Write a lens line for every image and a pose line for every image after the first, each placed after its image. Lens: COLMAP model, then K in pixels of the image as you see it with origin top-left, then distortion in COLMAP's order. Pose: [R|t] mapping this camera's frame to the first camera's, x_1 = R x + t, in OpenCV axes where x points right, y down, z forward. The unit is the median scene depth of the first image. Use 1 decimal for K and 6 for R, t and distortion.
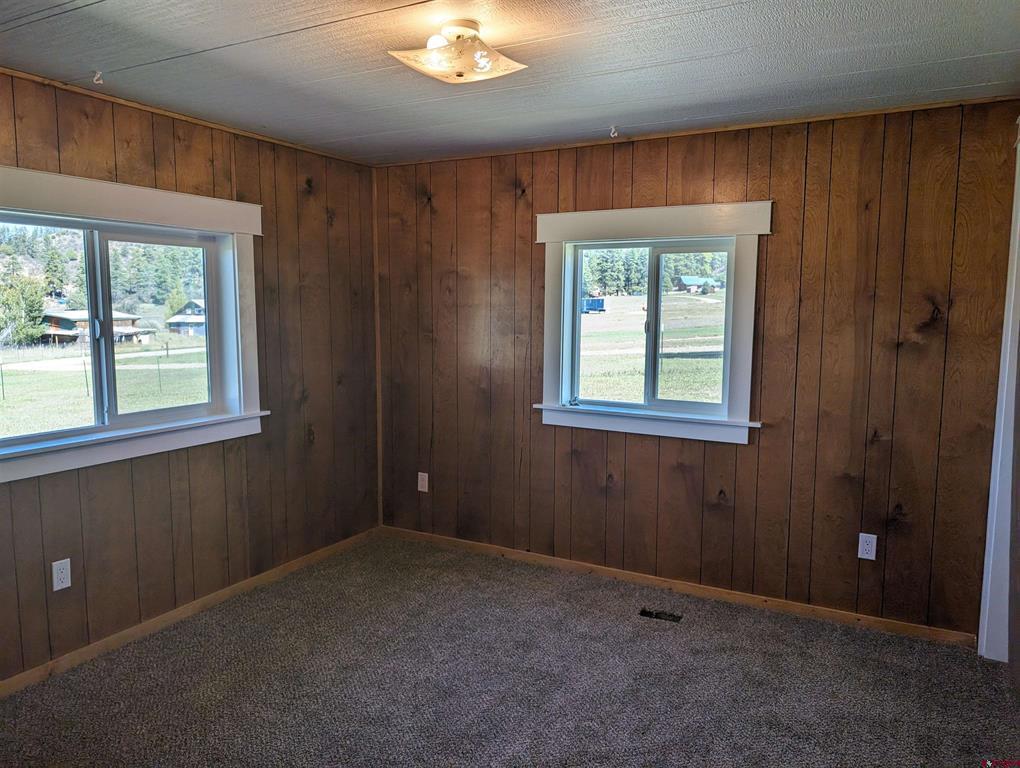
lens RADIAL K [[735.7, 0, 510.6], [0, 735.7, 385.6], [0, 0, 1]] dist [0.030223, -0.029259]
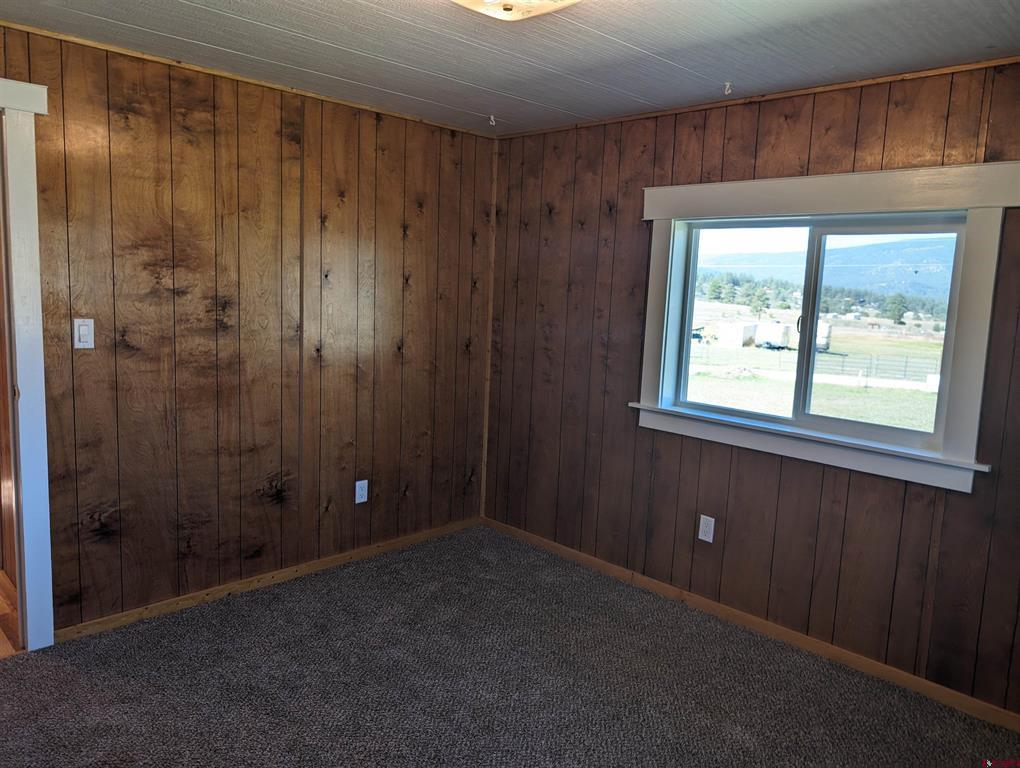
lens RADIAL K [[735.7, 0, 509.8], [0, 735.7, 380.5], [0, 0, 1]] dist [0.030223, -0.029259]
pose [[-0.282364, 0.108476, -0.953155, 0.489897], [-0.148471, 0.976672, 0.155136, -0.093284], [0.947748, 0.185321, -0.259671, 0.842917]]
